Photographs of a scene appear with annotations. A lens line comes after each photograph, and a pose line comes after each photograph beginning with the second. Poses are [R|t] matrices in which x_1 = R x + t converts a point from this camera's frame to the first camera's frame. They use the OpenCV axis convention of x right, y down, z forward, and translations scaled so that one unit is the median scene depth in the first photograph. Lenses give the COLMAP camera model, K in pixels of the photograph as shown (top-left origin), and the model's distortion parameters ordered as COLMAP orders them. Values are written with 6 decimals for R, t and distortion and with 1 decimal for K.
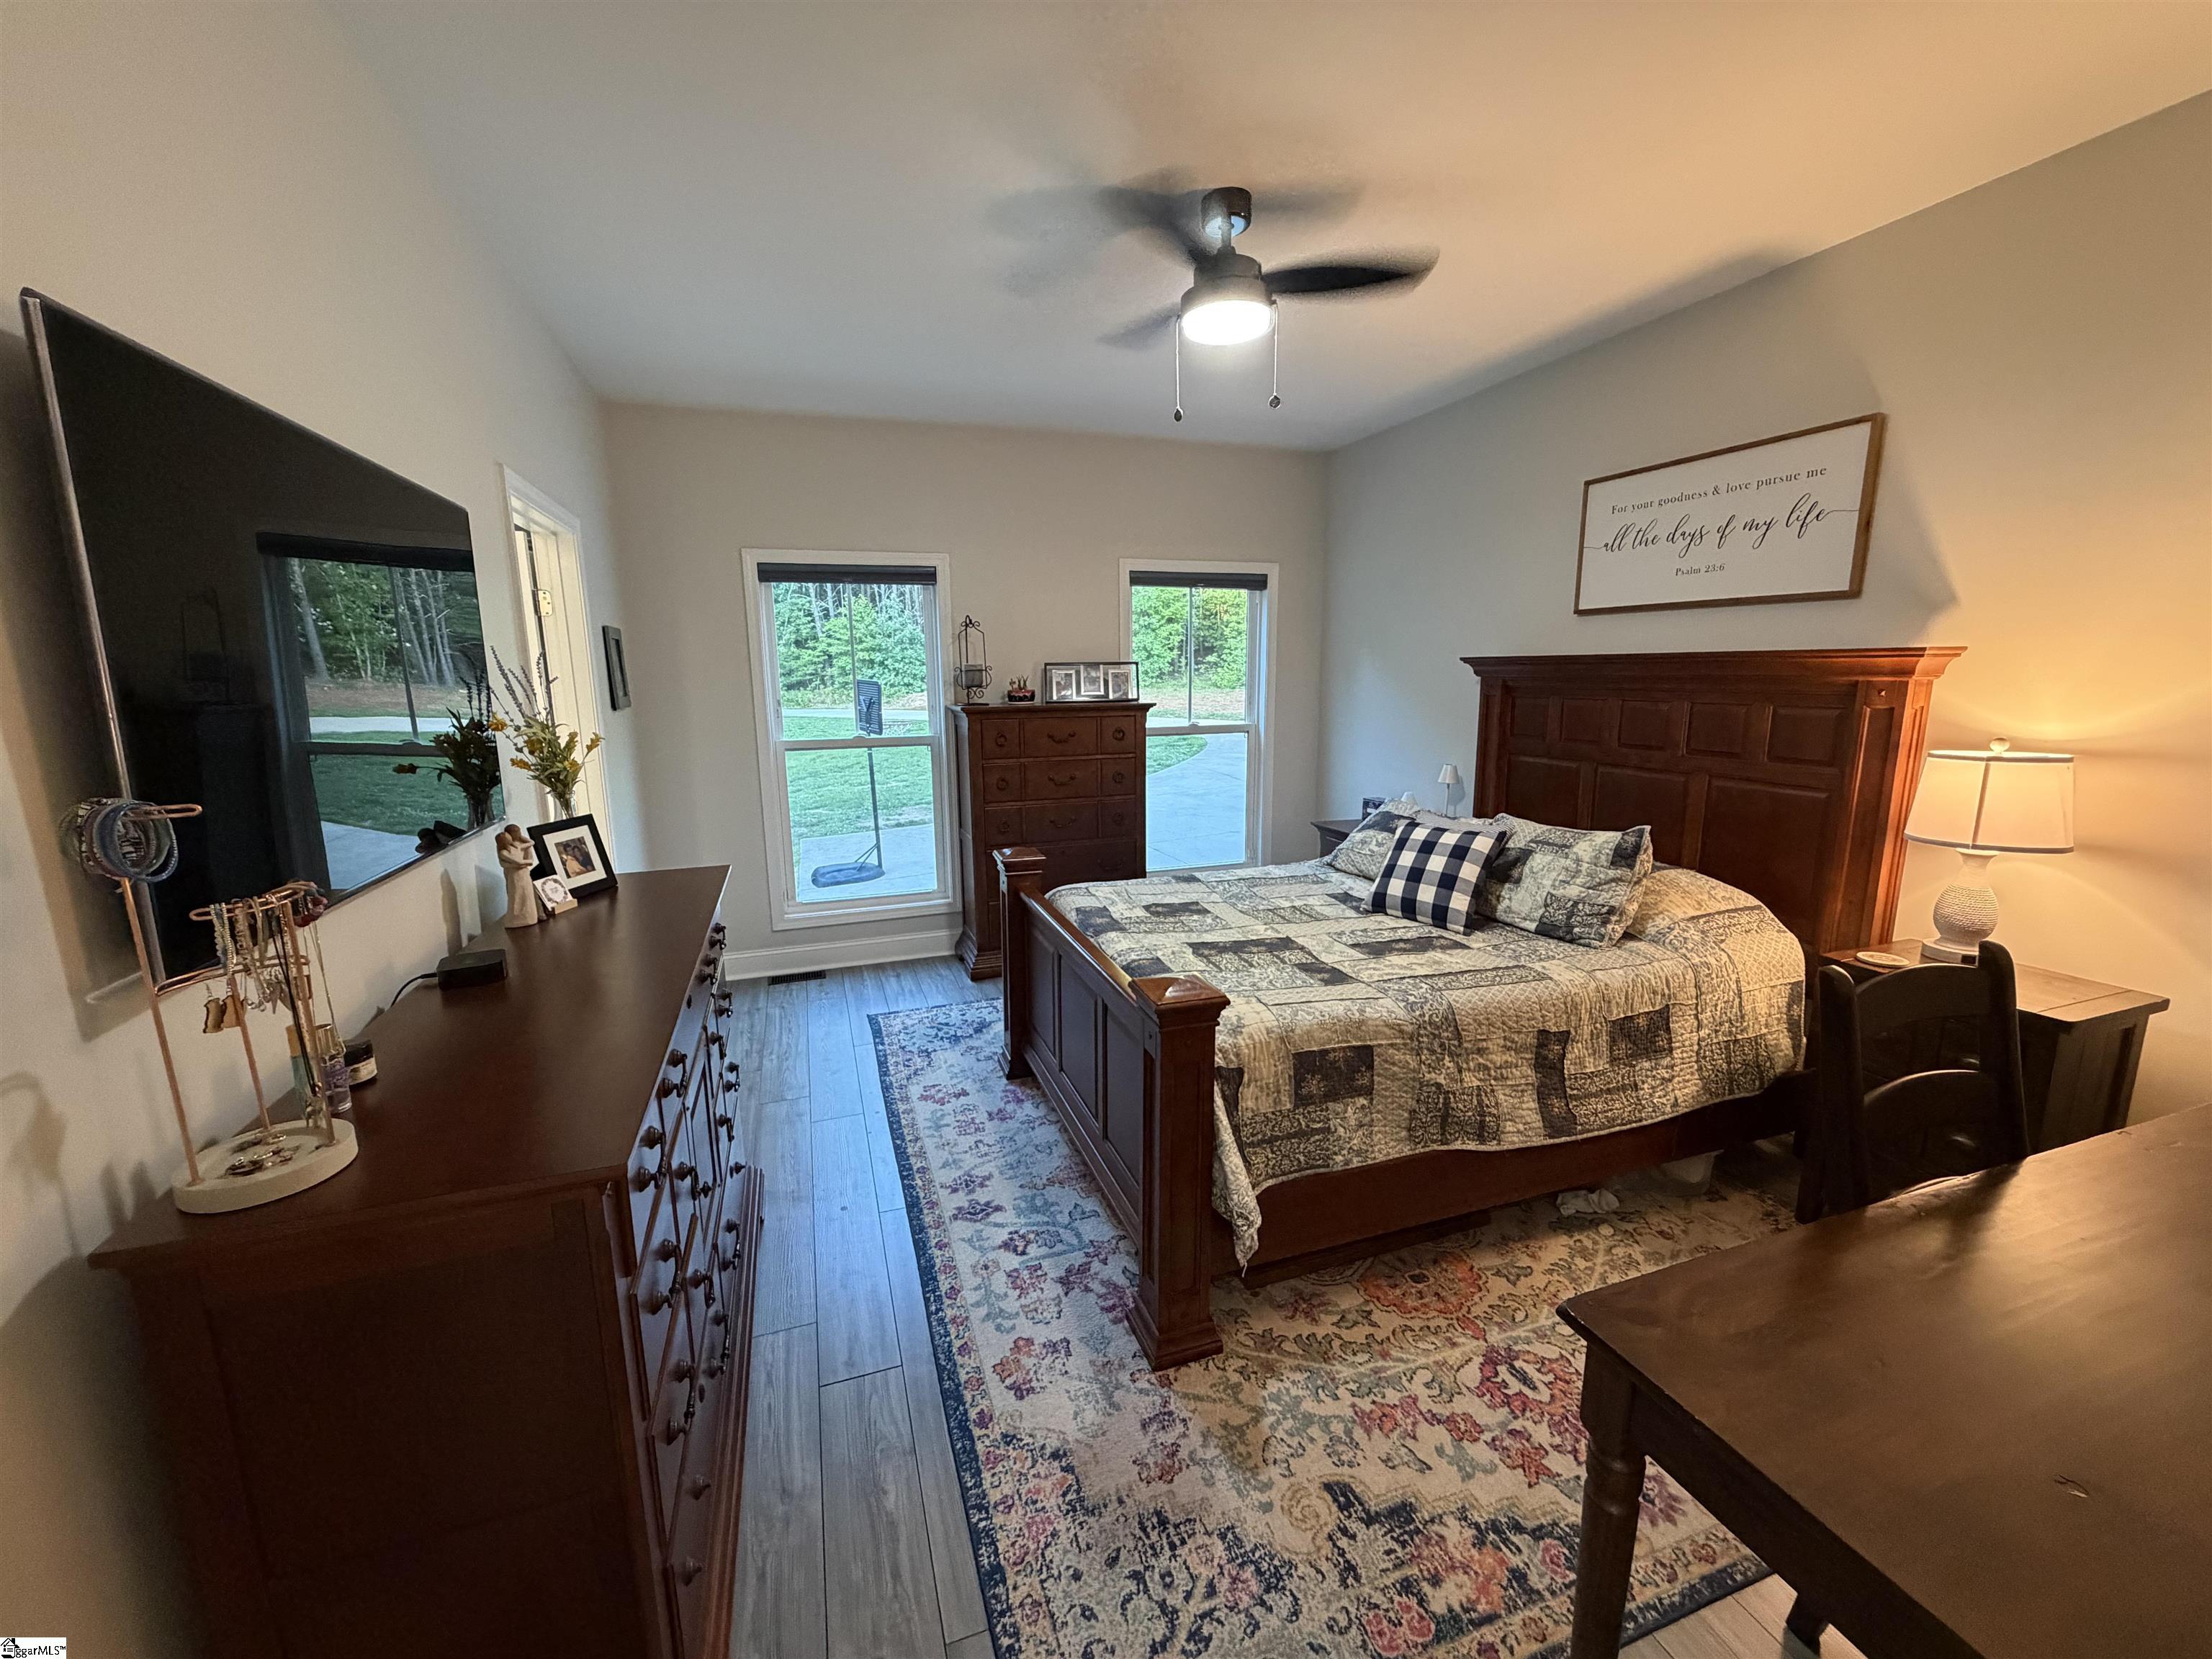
lens RADIAL K [[873.9, 0, 1102.0], [0, 873.9, 832.2], [0, 0, 1]] dist [-0.000795, -0.000205]
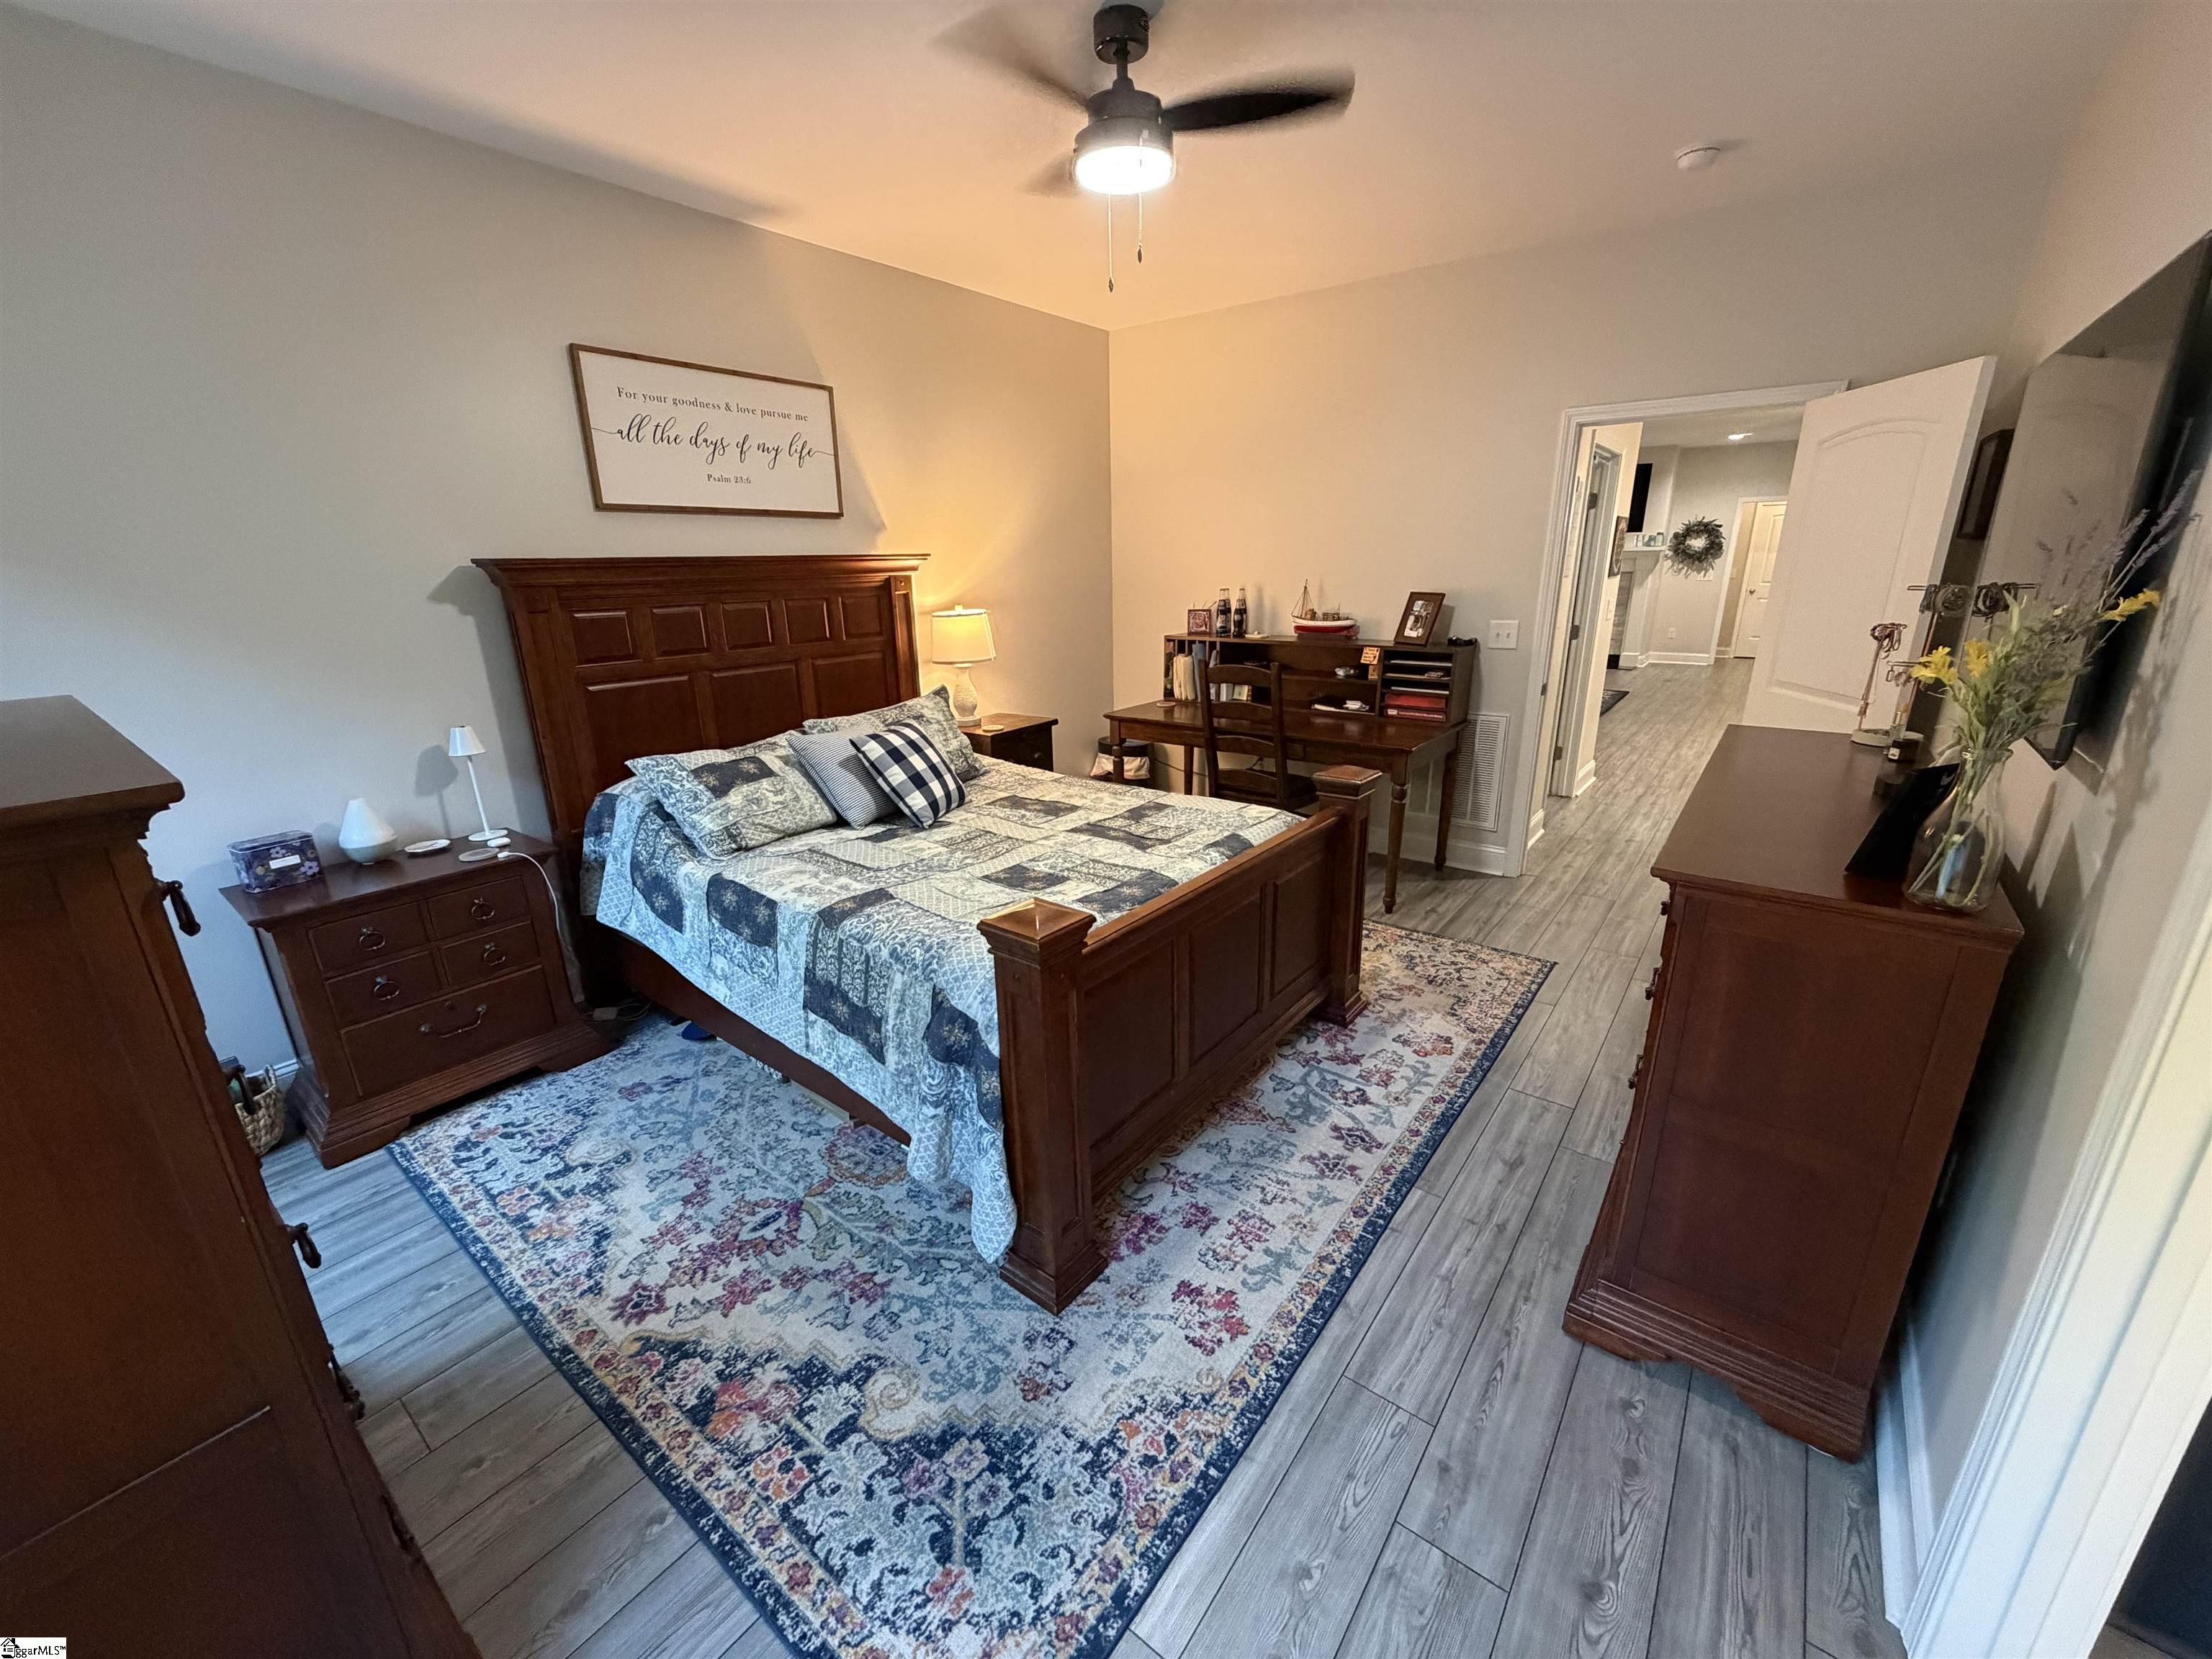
lens RADIAL K [[873.9, 0, 1102.0], [0, 873.9, 832.2], [0, 0, 1]] dist [-0.000795, -0.000205]
pose [[-0.544041, -0.228515, 0.807341, -0.641028], [0.180622, 0.907745, 0.378649, -0.259598], [-0.819387, 0.351824, -0.452576, 1.443534]]
